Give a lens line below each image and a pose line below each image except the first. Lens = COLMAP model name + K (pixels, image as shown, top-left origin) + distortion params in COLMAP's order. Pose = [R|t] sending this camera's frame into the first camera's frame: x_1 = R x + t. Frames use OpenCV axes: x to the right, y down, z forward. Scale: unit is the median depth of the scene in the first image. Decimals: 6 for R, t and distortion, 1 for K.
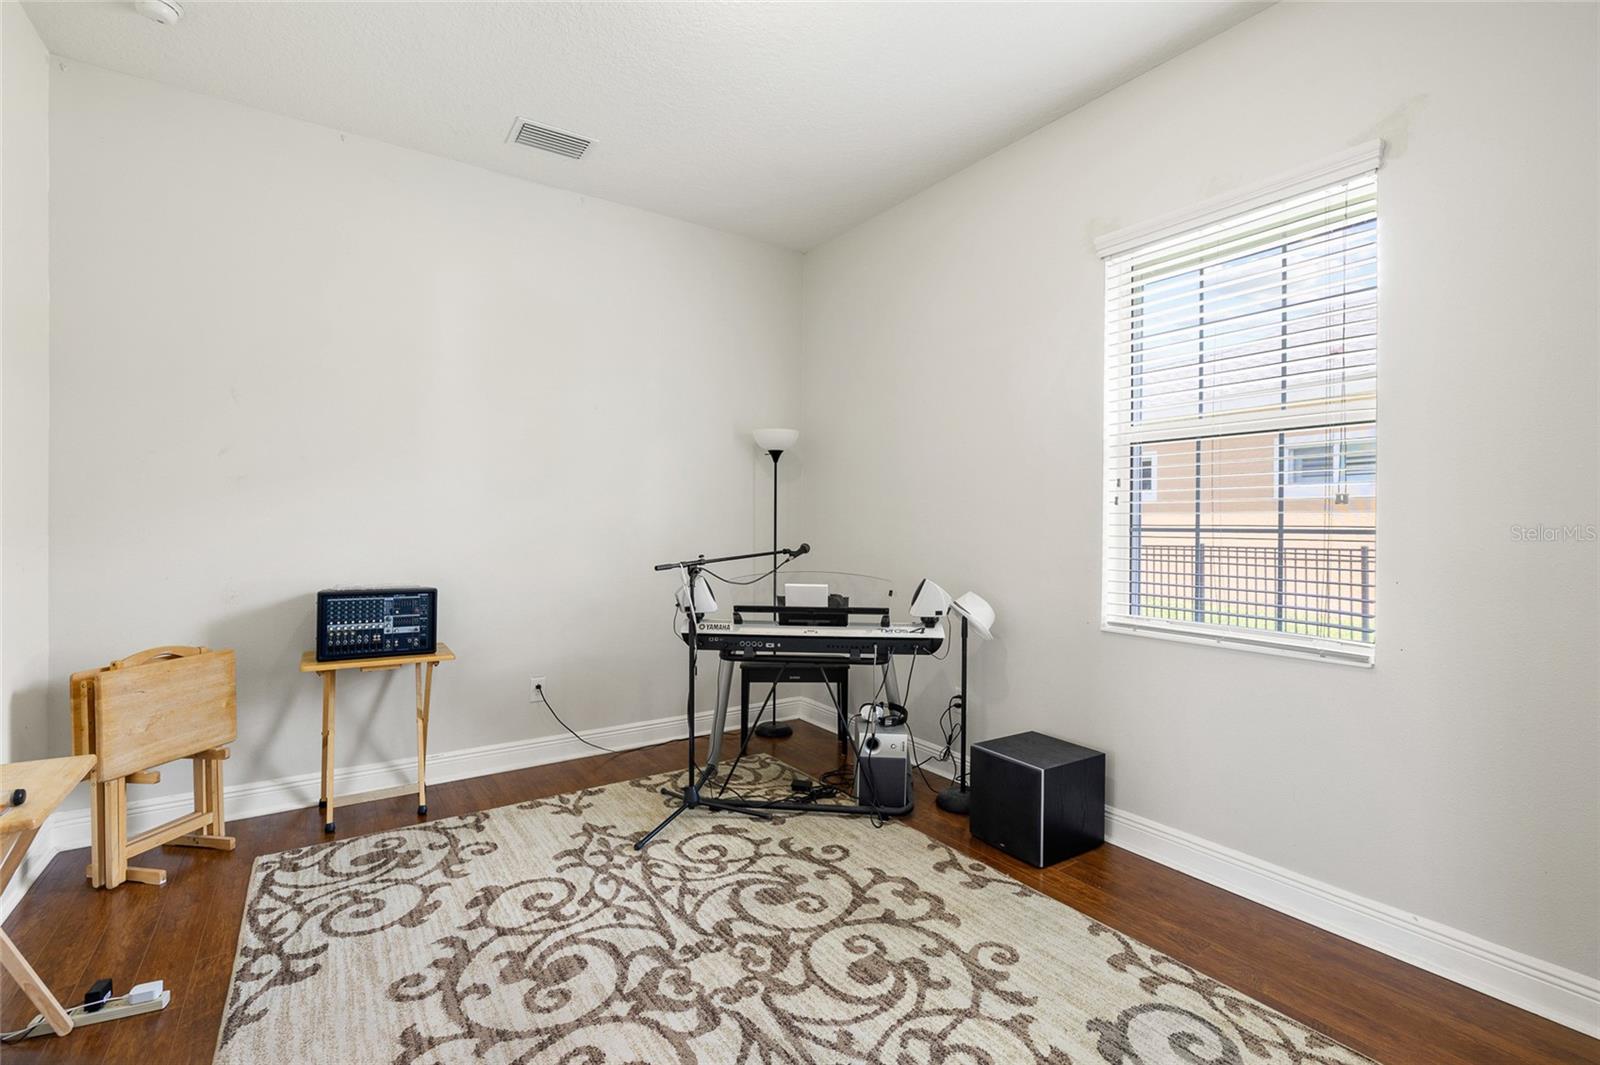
lens RADIAL K [[719.8, 0, 800.1], [0, 719.8, 531.3], [0, 0, 1]] dist [-0.009700, 0.002823]
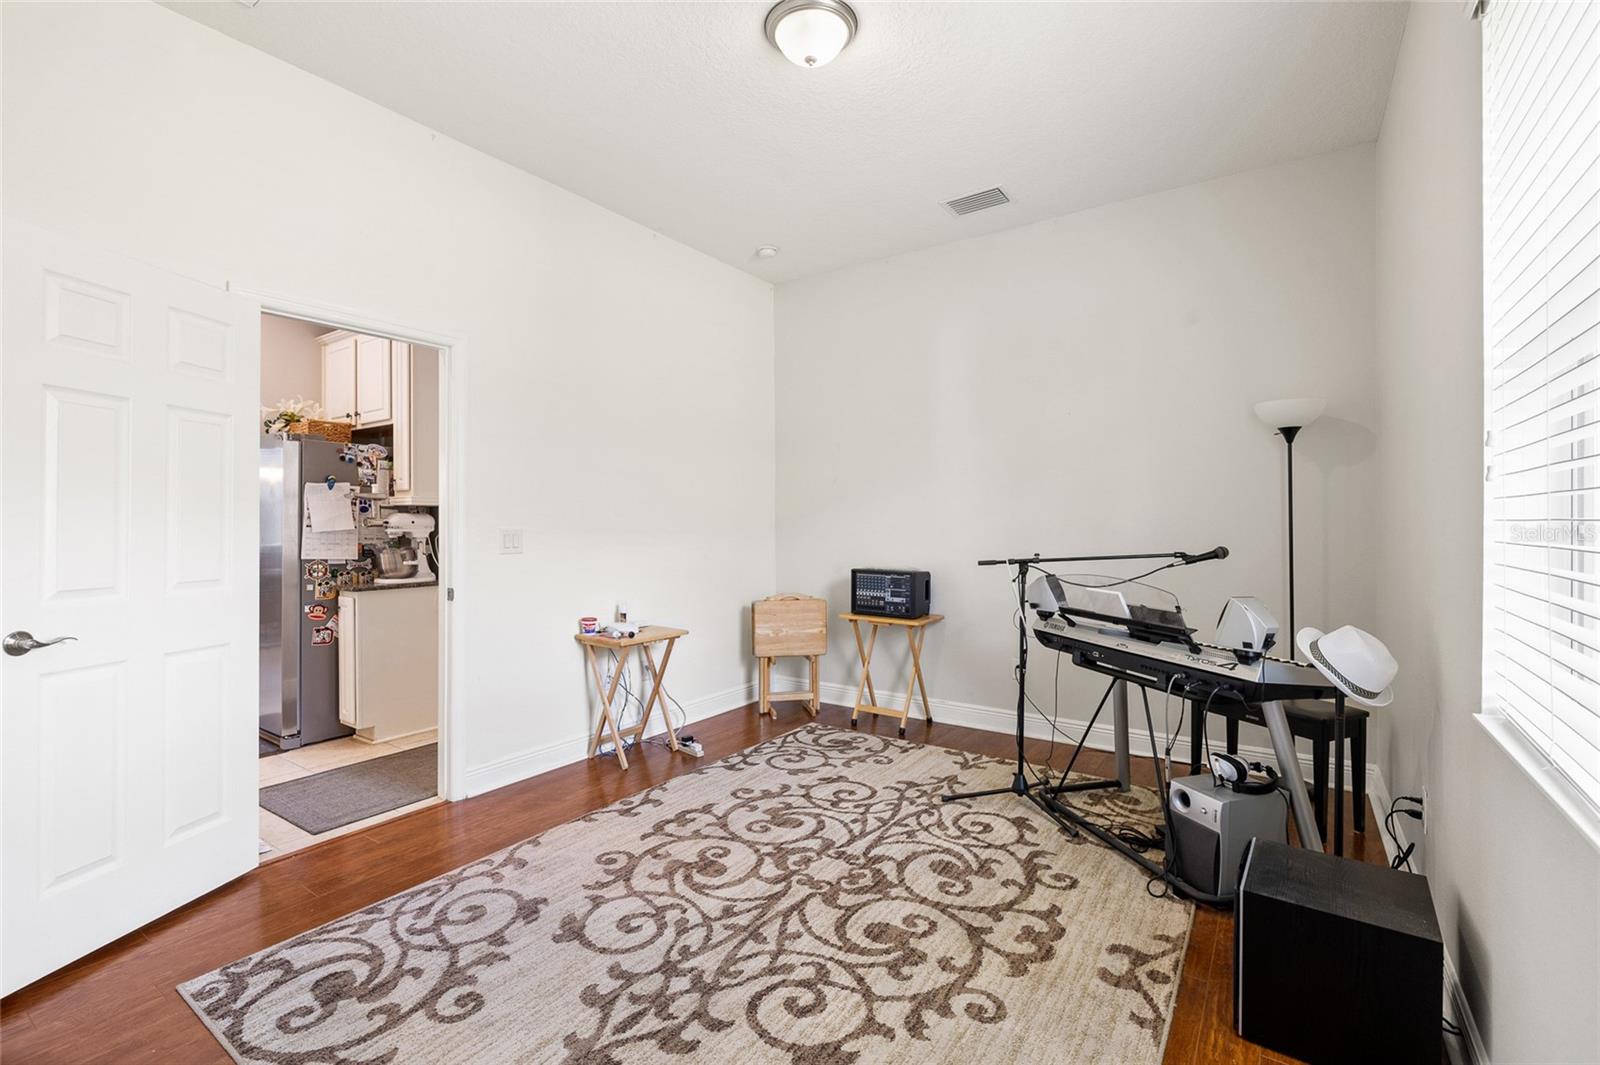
lens RADIAL K [[719.8, 0, 792.4], [0, 719.8, 529.3], [0, 0, 1]] dist [-0.009700, 0.002823]
pose [[0.336901, 0.000667, -0.941540, 0.867661], [-0.006495, 0.999978, -0.001615, 0.002811], [0.941518, 0.006659, 0.336898, 0.403147]]
